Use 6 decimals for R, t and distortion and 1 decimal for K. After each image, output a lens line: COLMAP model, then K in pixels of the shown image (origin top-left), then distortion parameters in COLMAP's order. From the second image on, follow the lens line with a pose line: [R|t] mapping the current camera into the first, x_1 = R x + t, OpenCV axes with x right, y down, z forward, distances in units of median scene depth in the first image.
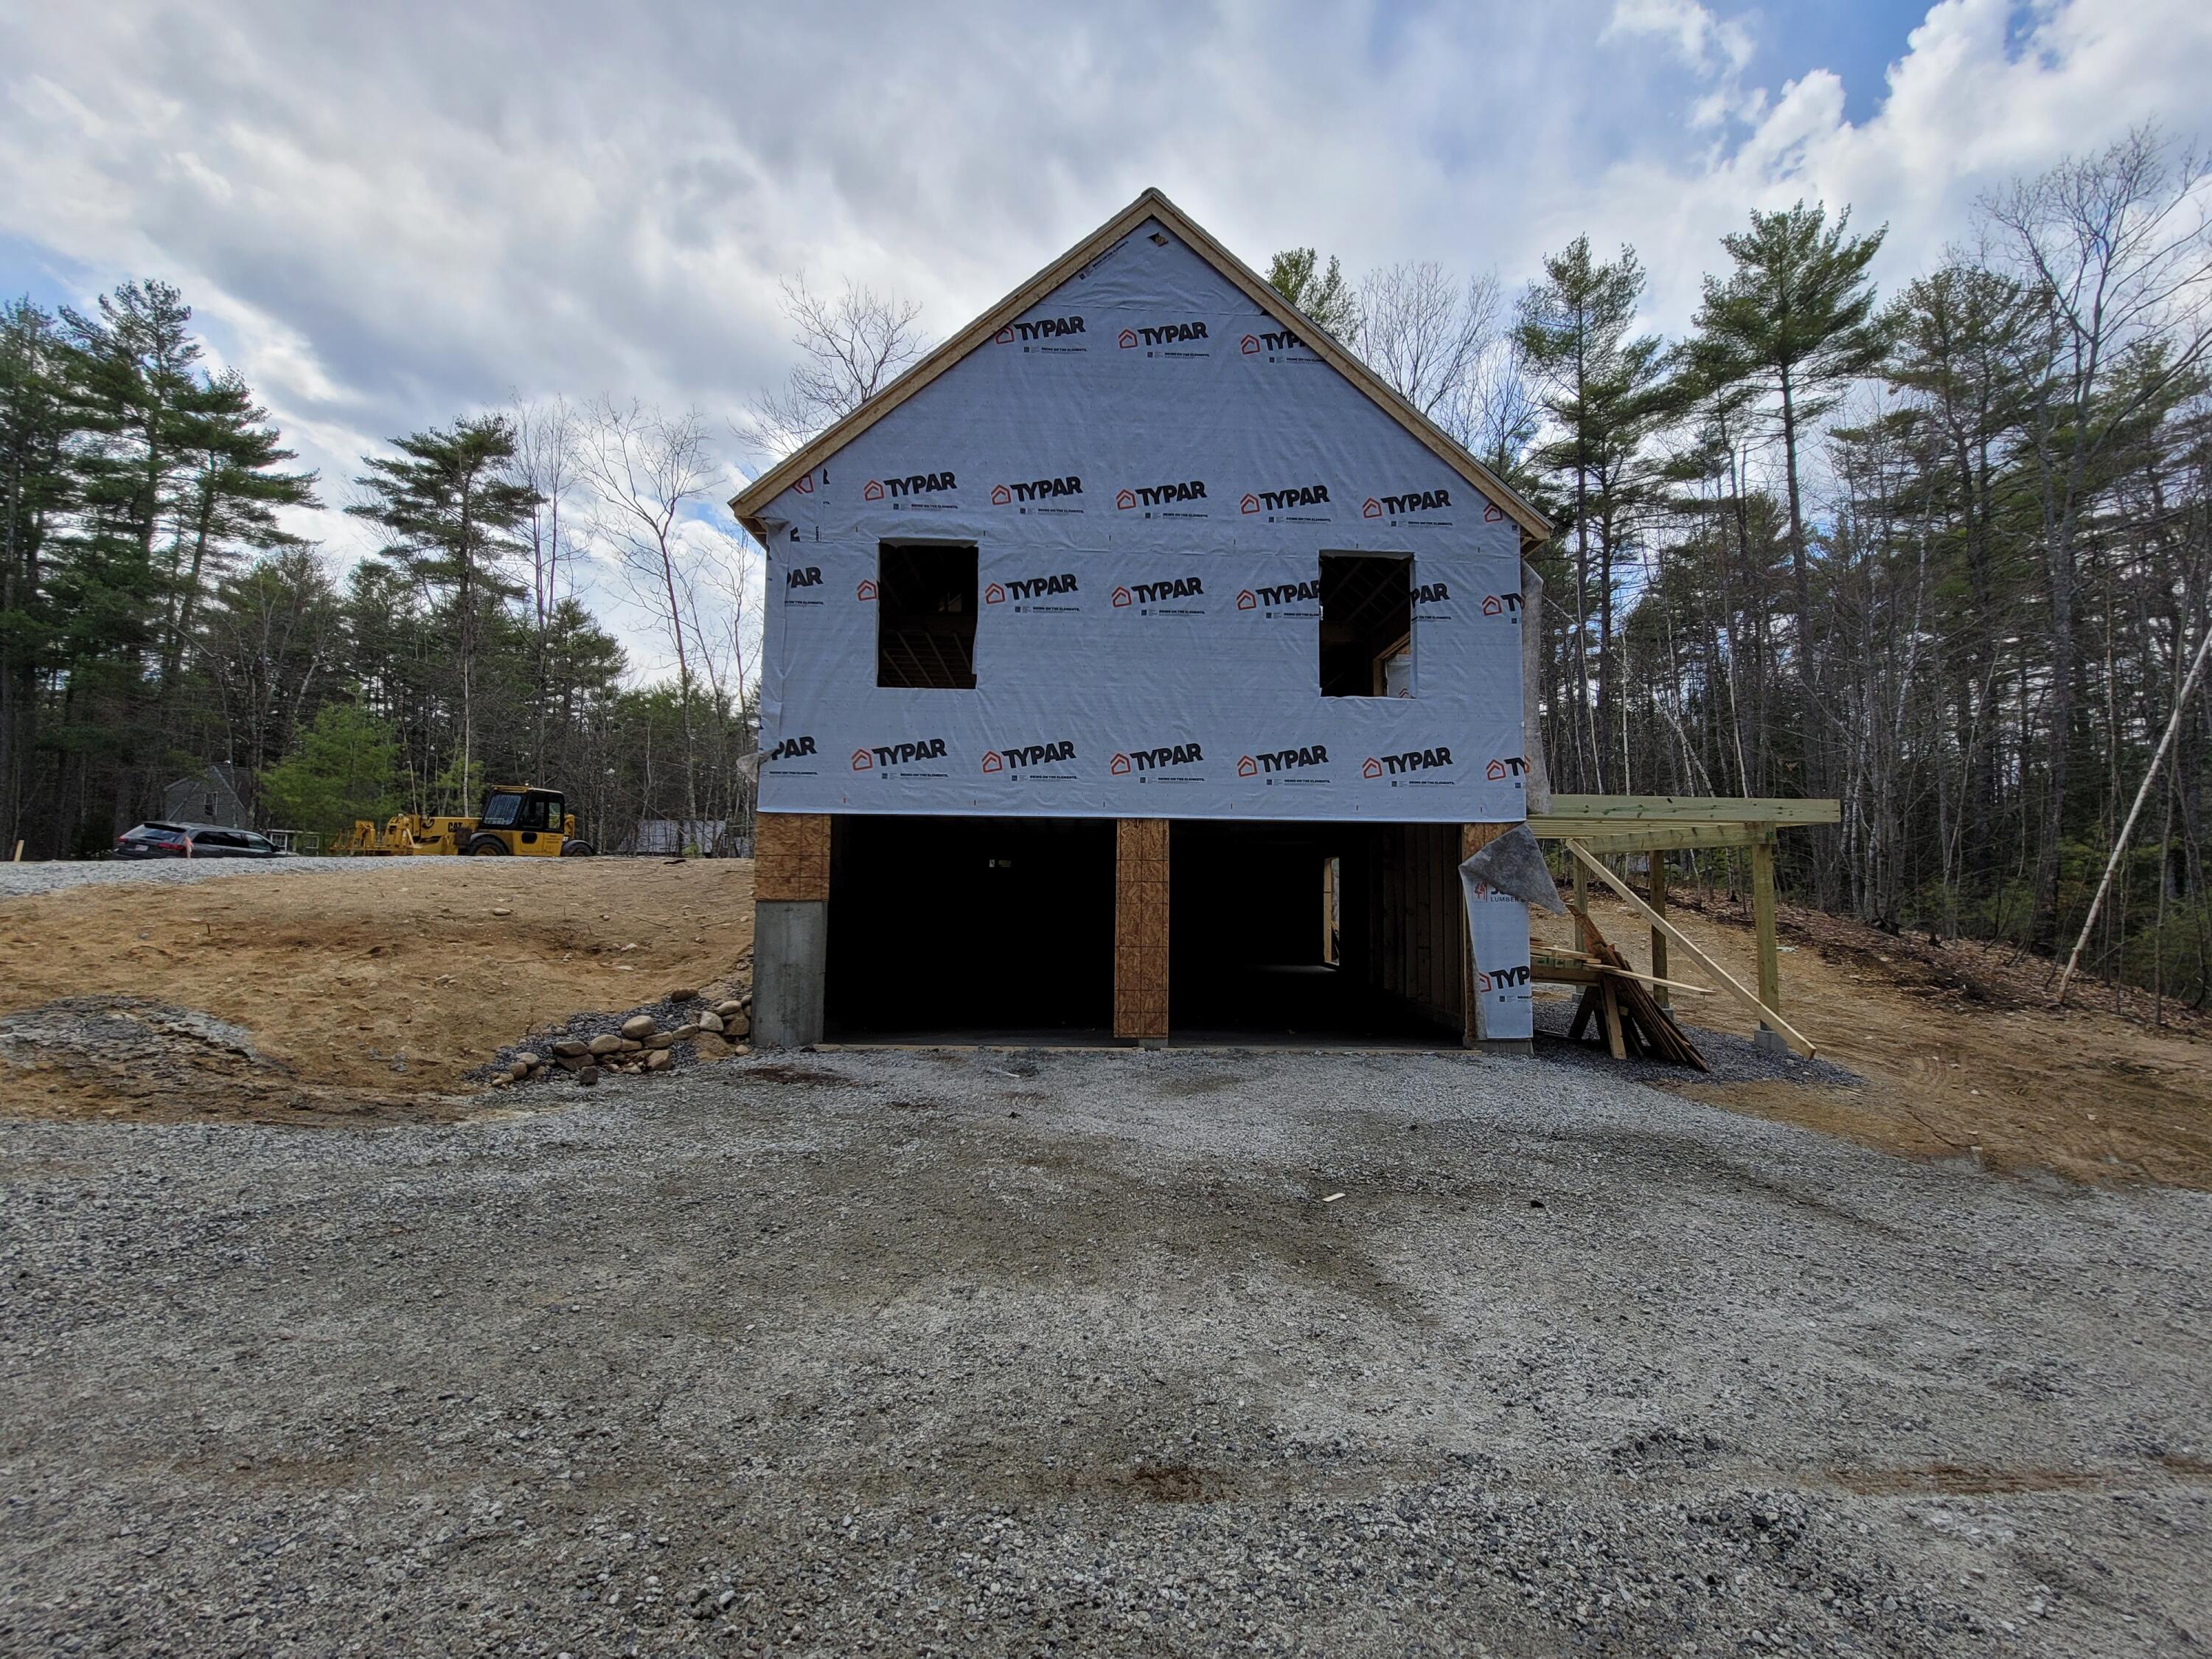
lens RADIAL K [[883.7, 0, 1099.4], [0, 883.7, 827.1], [0, 0, 1]] dist [-0.012287, 0.003126]
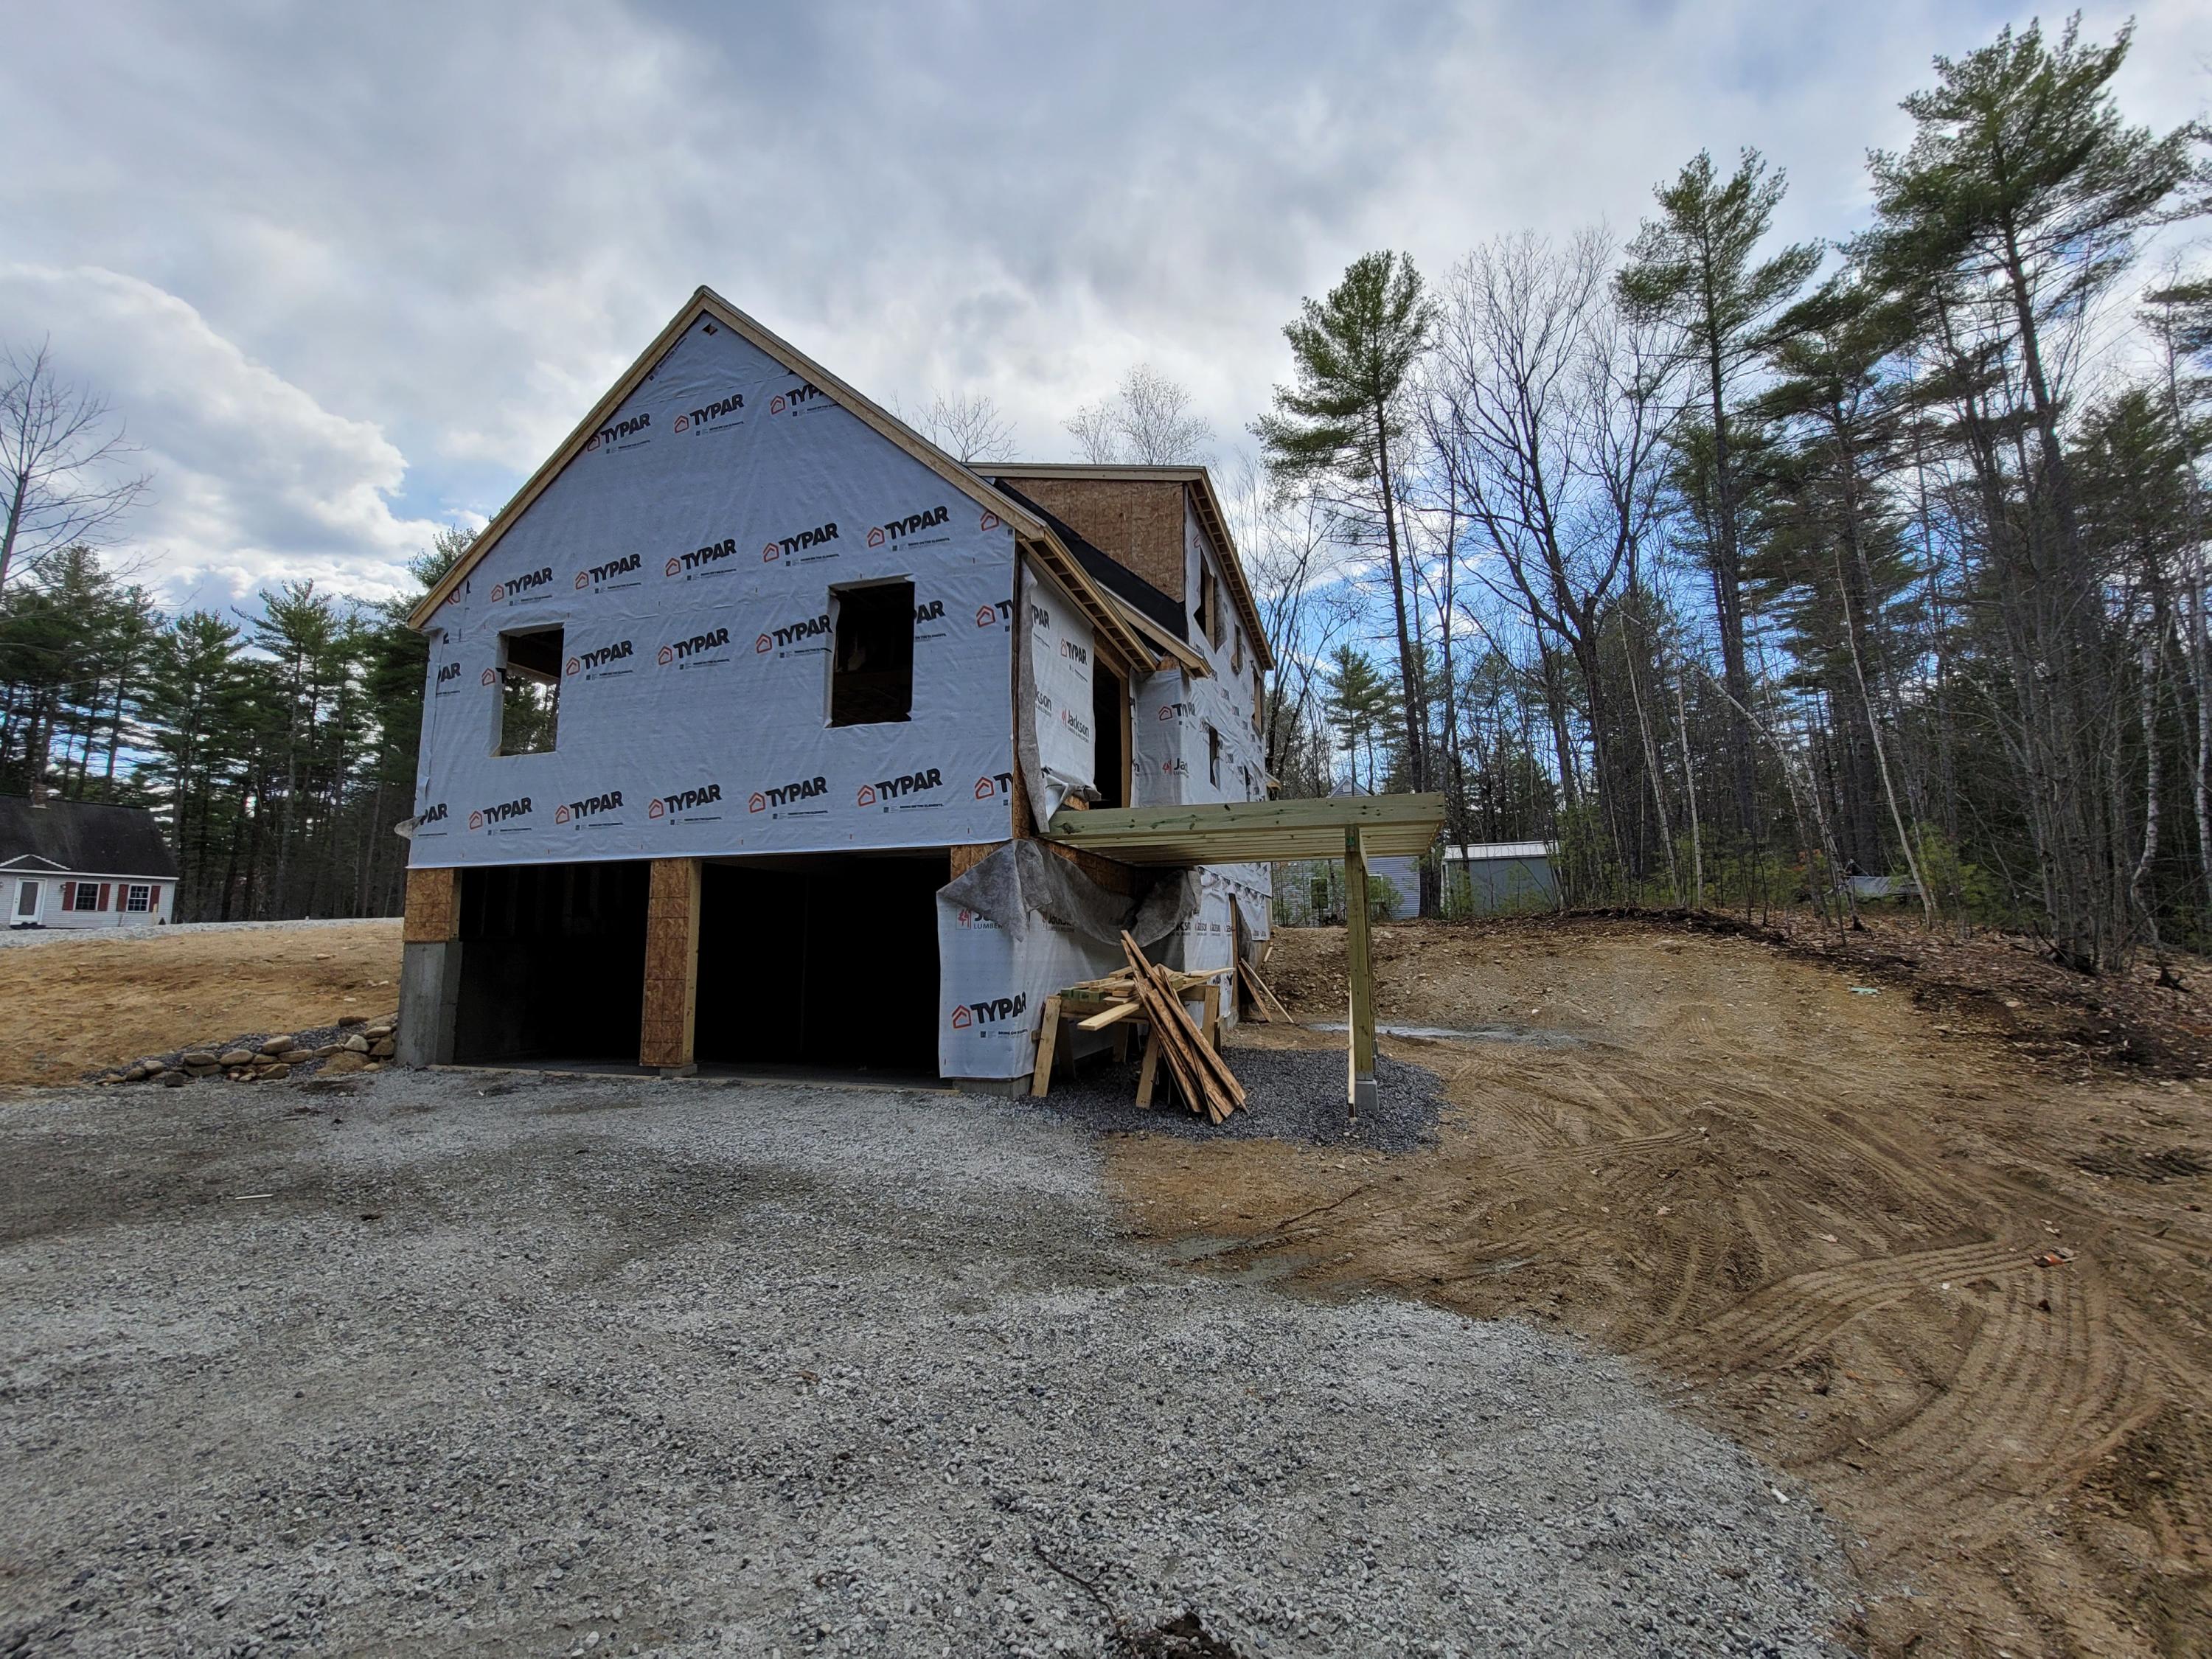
lens RADIAL K [[883.7, 0, 1050.2], [0, 883.7, 826.7], [0, 0, 1]] dist [-0.012287, 0.003126]
pose [[0.947920, -0.060960, -0.312622, 0.795798], [0.041720, 0.996821, -0.067874, 0.042595], [0.315766, 0.051296, 0.947450, 0.131982]]
